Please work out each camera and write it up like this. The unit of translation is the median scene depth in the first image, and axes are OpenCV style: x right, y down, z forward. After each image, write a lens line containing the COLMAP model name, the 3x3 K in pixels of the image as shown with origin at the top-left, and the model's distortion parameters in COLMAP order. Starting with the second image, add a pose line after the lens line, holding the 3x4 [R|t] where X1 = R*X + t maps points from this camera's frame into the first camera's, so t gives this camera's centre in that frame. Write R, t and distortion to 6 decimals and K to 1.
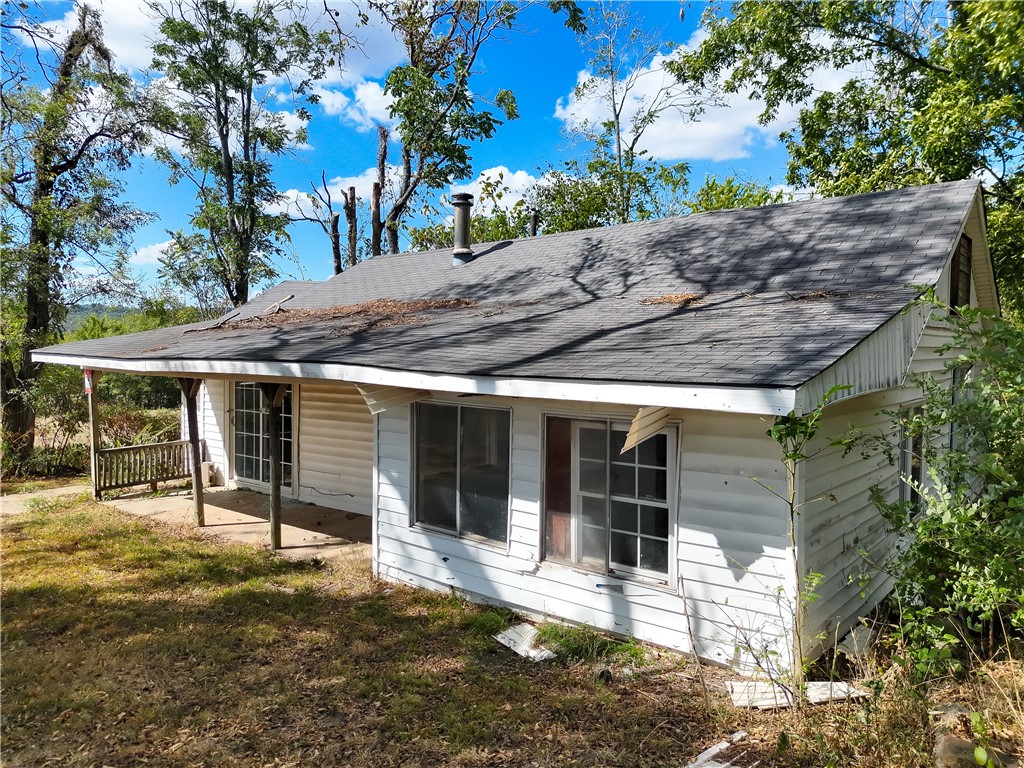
lens RADIAL K [[724.6, 0, 512.0], [0, 724.6, 384.0], [0, 0, 1]] dist [0.068057, -0.058953]
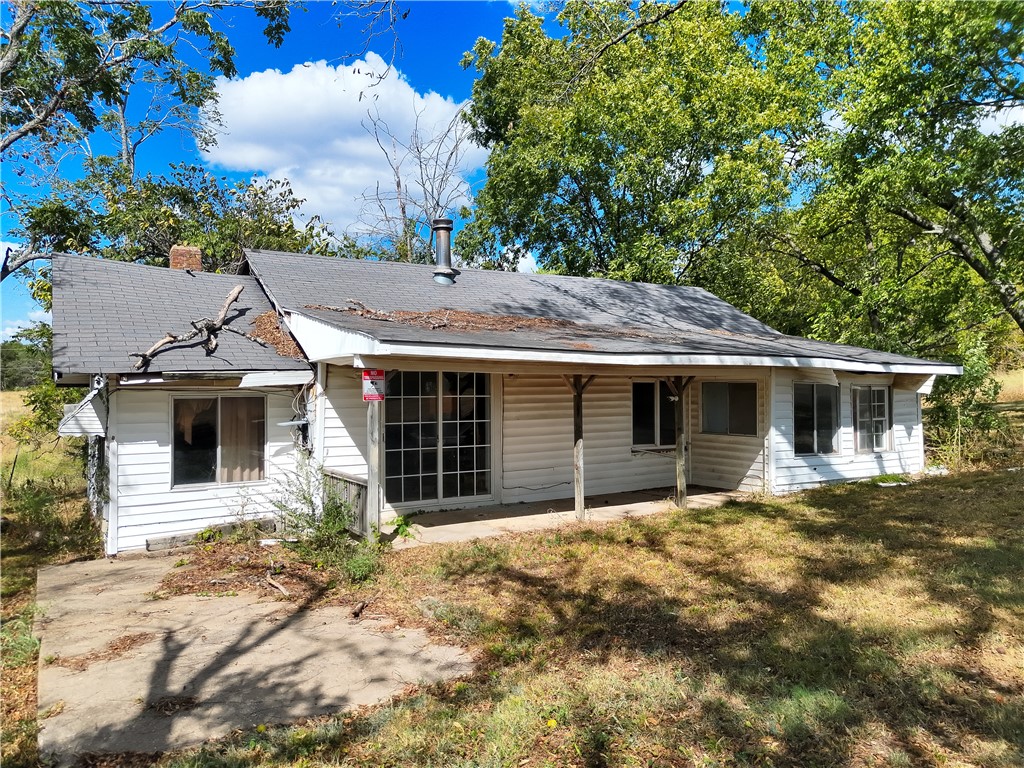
lens RADIAL K [[724.6, 0, 512.0], [0, 724.6, 384.0], [0, 0, 1]] dist [0.068057, -0.058953]
pose [[0.336677, 0.005030, 0.941607, -2.036258], [0.054651, 0.998196, -0.024873, 0.034520], [-0.940033, 0.059834, 0.335795, 1.072069]]
